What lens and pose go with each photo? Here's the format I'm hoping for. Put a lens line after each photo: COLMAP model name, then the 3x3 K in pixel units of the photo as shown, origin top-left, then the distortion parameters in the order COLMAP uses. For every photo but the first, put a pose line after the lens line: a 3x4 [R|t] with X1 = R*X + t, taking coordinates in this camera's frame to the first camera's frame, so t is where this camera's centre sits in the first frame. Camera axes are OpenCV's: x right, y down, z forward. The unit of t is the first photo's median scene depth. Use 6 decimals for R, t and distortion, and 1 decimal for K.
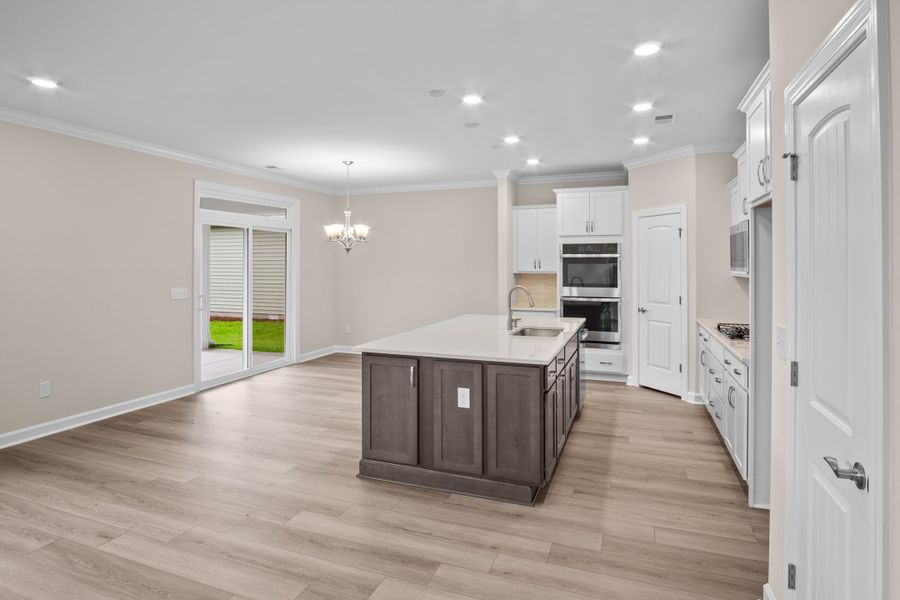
lens RADIAL K [[496.6, 0, 451.9], [0, 496.6, 268.6], [0, 0, 1]] dist [-0.020430, -0.001832]
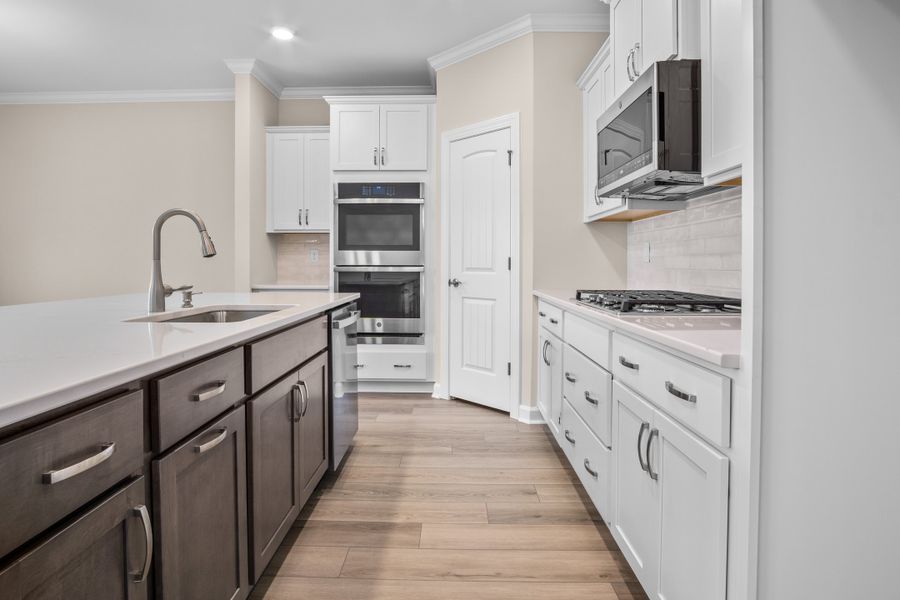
lens RADIAL K [[496.6, 0, 451.9], [0, 496.6, 268.6], [0, 0, 1]] dist [-0.020430, -0.001832]
pose [[0.940011, 0.002559, 0.341134, 0.165072], [-0.004557, 0.999977, 0.005056, 0.065282], [-0.341113, -0.006307, 0.940001, 0.402467]]
